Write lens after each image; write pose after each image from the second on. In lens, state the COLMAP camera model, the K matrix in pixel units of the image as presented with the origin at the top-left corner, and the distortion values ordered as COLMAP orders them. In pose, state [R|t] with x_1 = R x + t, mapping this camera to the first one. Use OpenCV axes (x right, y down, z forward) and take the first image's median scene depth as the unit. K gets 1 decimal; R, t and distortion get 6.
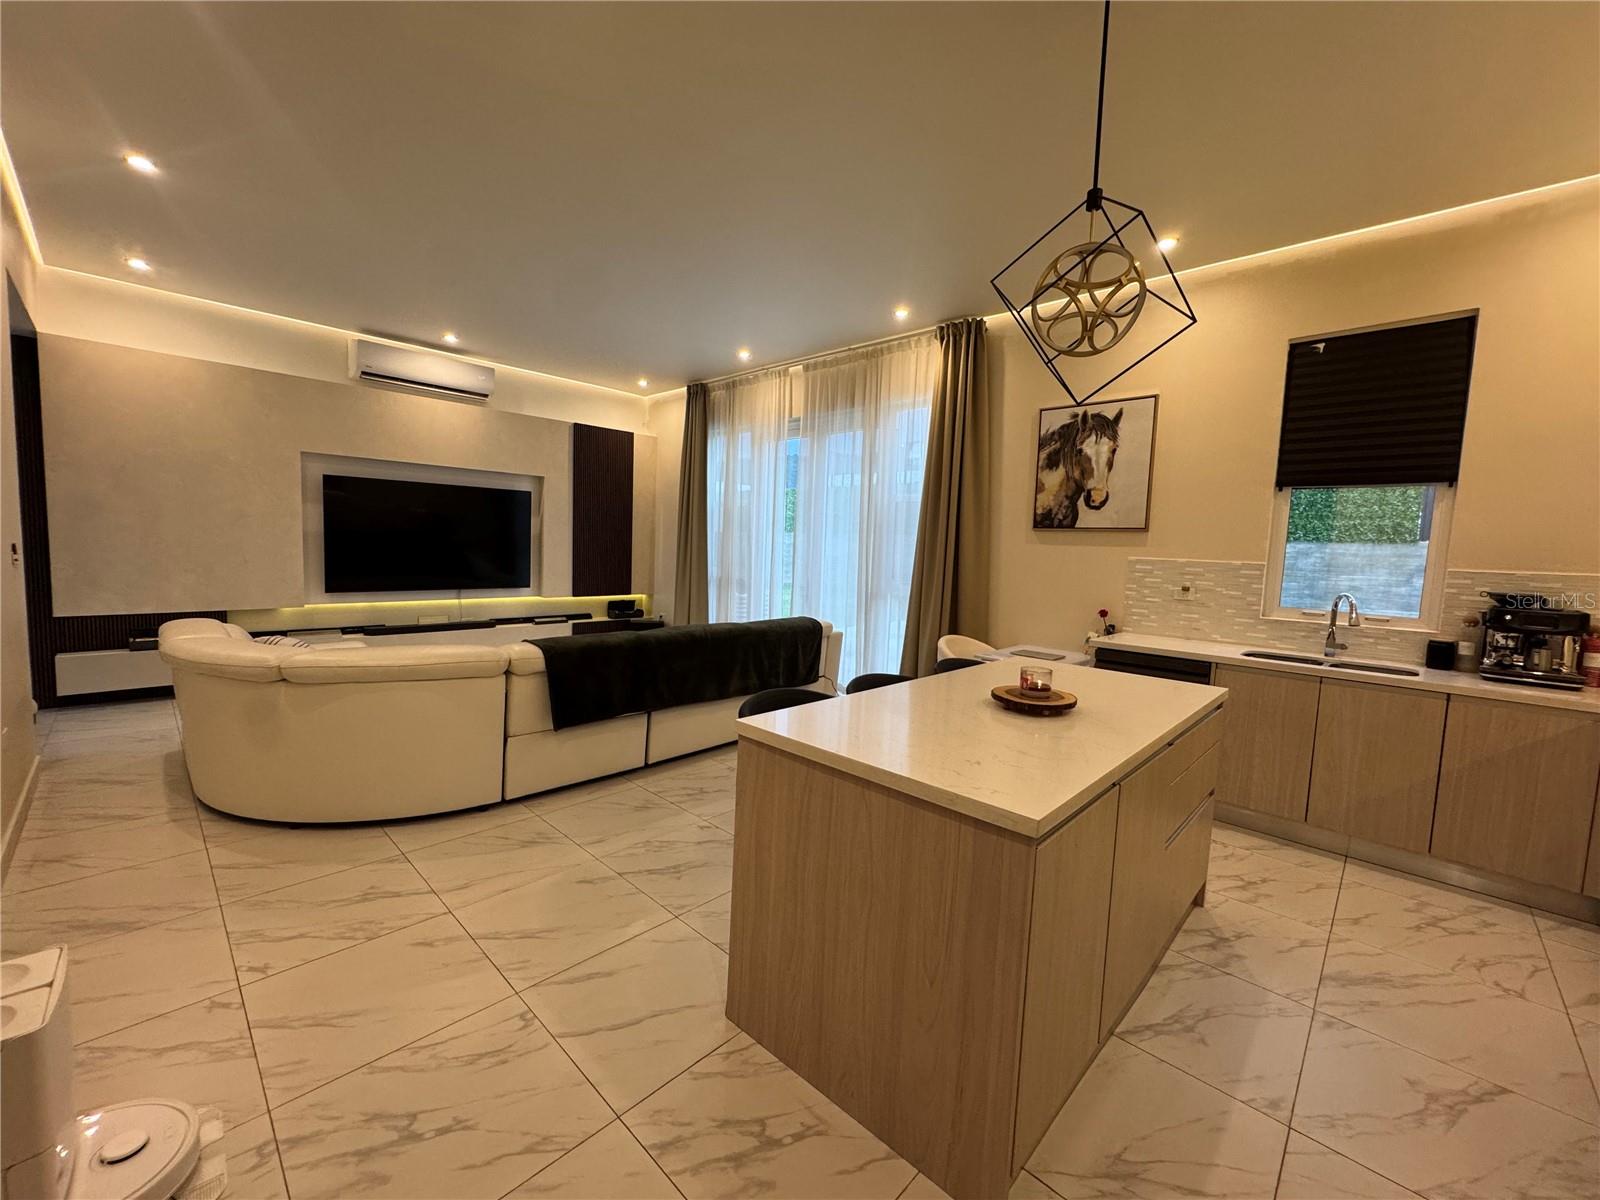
lens RADIAL K [[638.0, 0, 798.3], [0, 638.0, 597.3], [0, 0, 1]] dist [-0.000635, 0.000100]
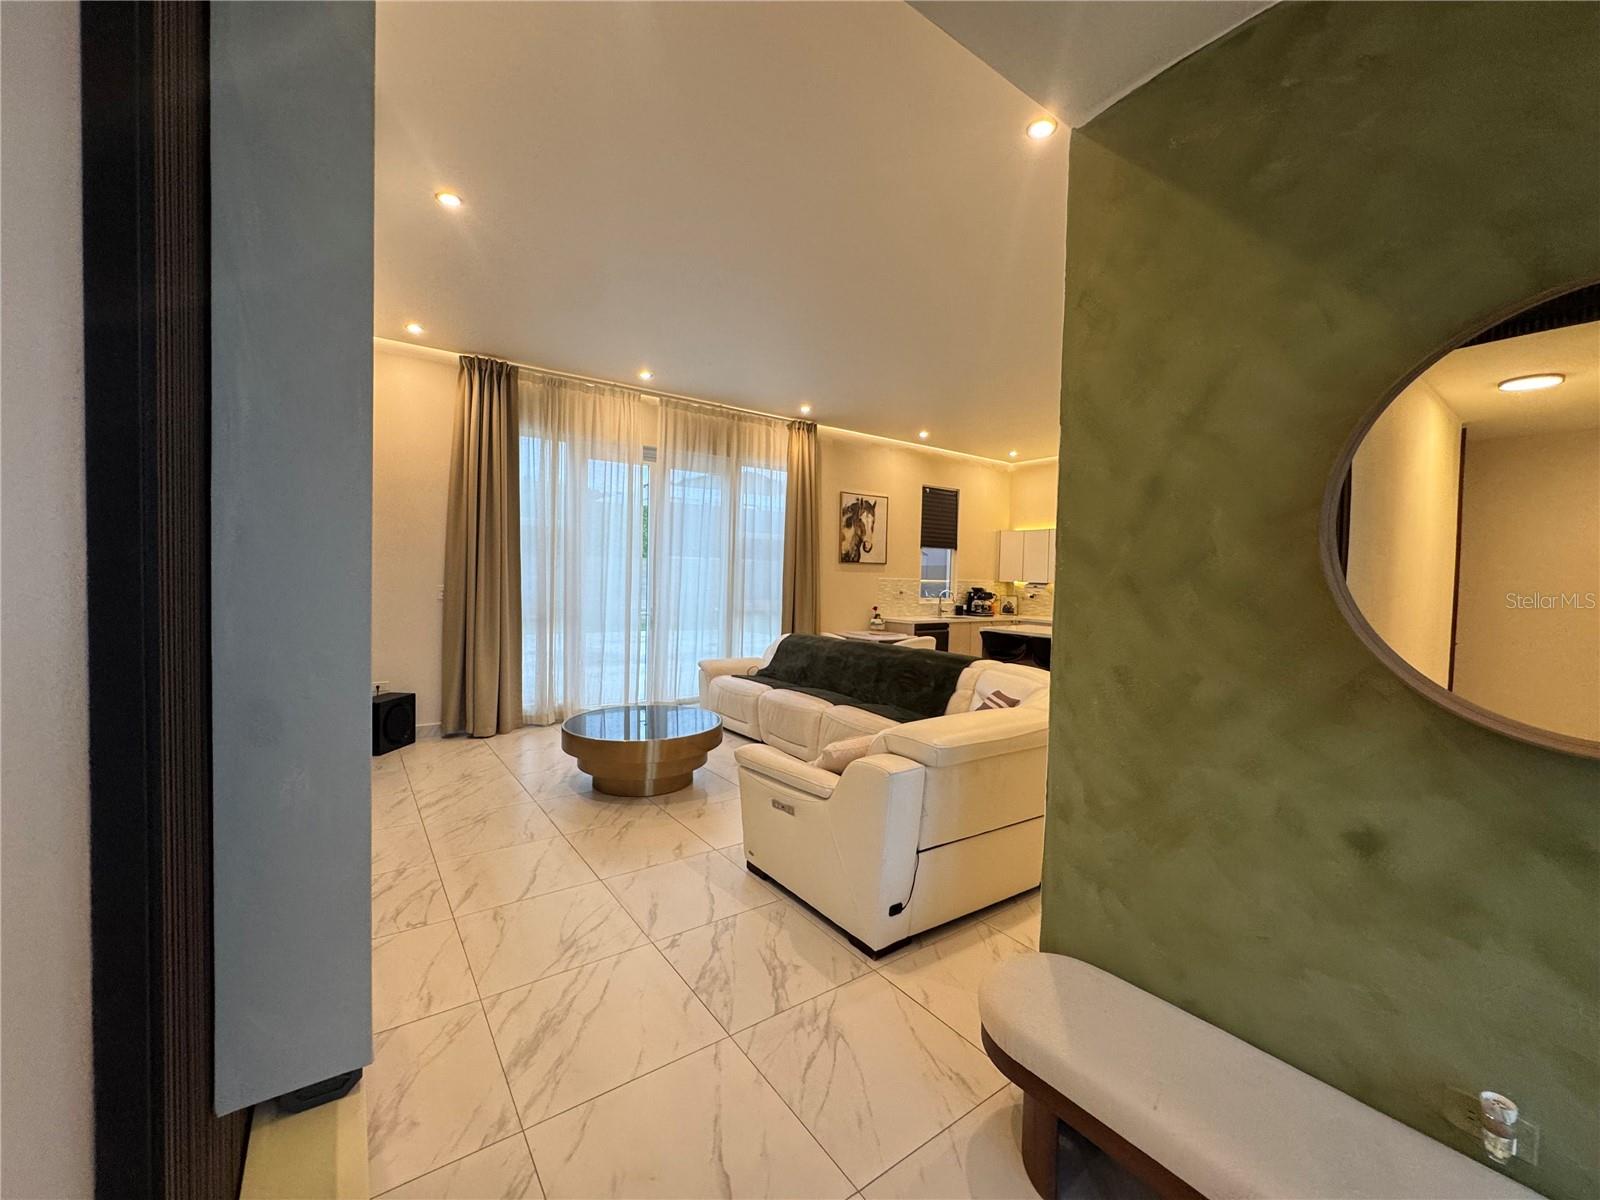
lens RADIAL K [[638.0, 0, 798.3], [0, 638.0, 597.3], [0, 0, 1]] dist [-0.000635, 0.000100]
pose [[0.186653, -0.065086, 0.980268, -1.000400], [0.064354, 0.996470, 0.053908, -0.087912], [-0.980316, 0.053022, 0.190183, 0.617994]]
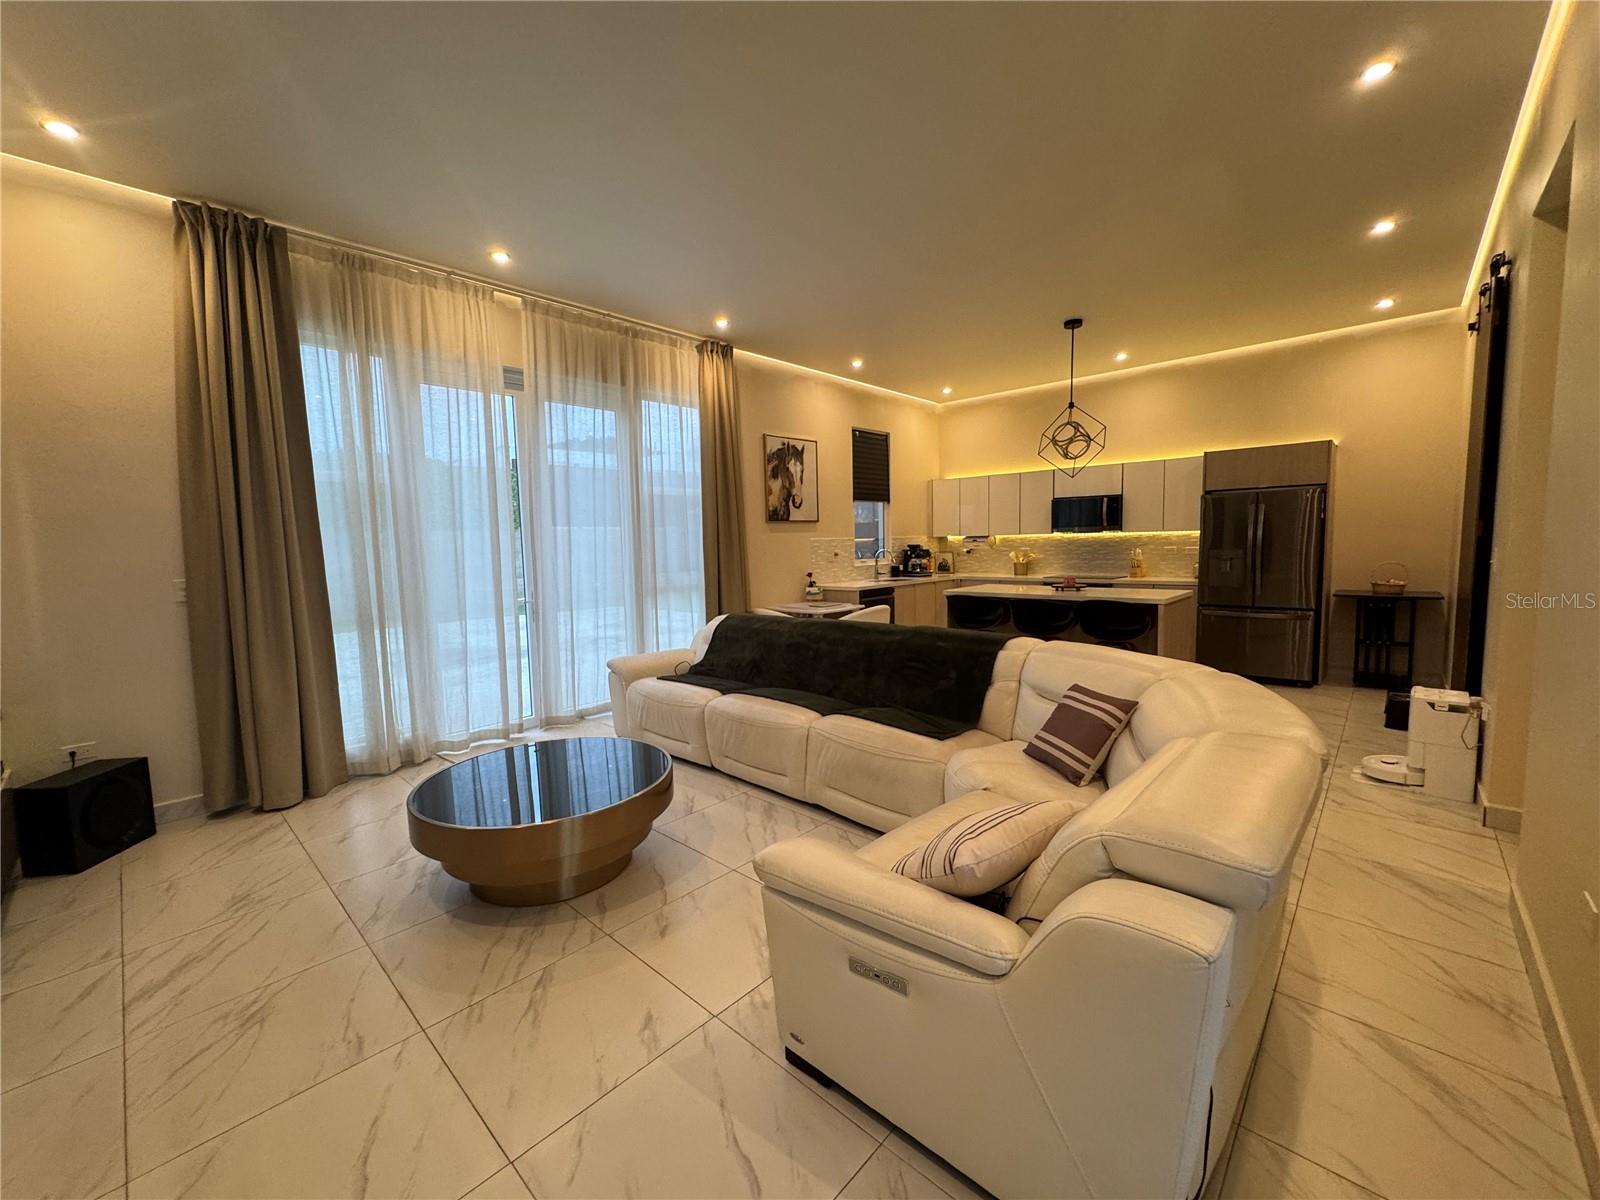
lens RADIAL K [[638.0, 0, 798.3], [0, 638.0, 597.3], [0, 0, 1]] dist [-0.000635, 0.000100]
pose [[-0.010828, -0.124414, 0.992171, -0.782140], [0.105916, 0.986505, 0.124859, -0.085920], [-0.994316, 0.106439, 0.002496, 0.737074]]
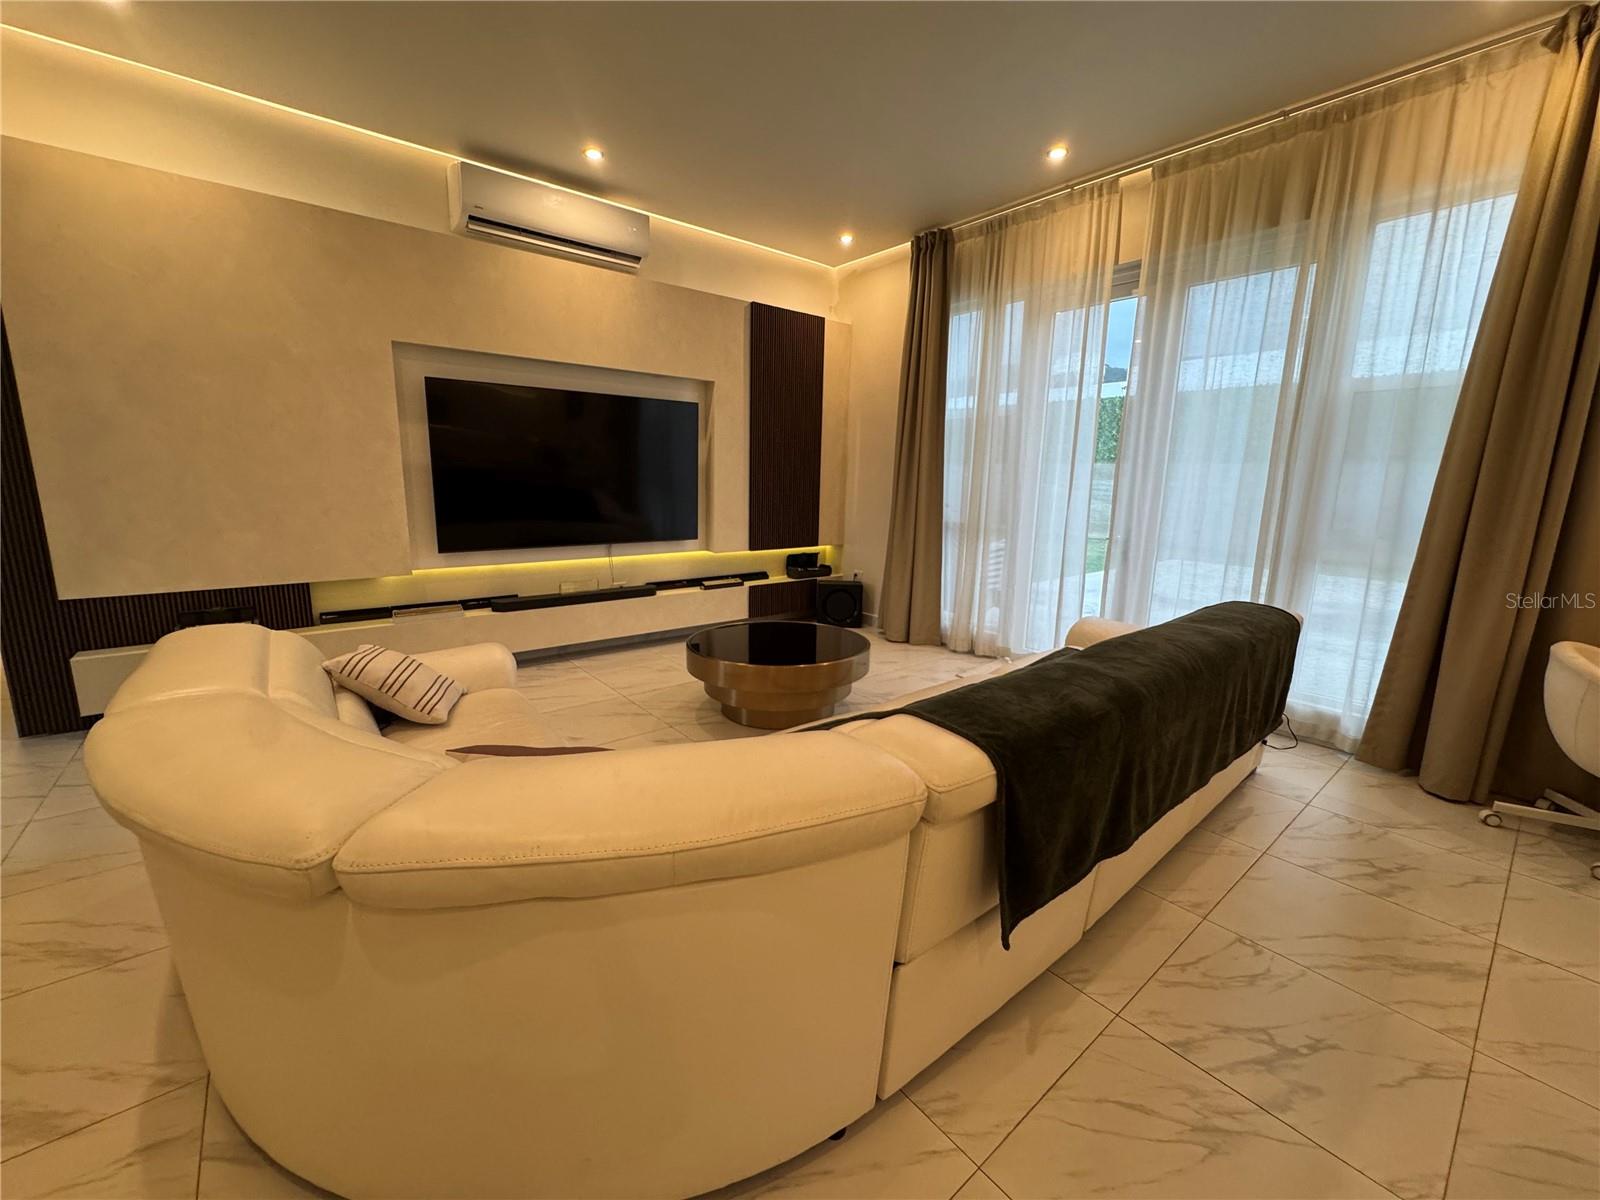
lens RADIAL K [[638.0, 0, 798.3], [0, 638.0, 597.3], [0, 0, 1]] dist [-0.000635, 0.000100]
pose [[0.992577, 0.008082, -0.121345, -0.252769], [0.004184, 0.994930, 0.100487, -0.025376], [0.121542, -0.100249, 0.987511, 0.336517]]
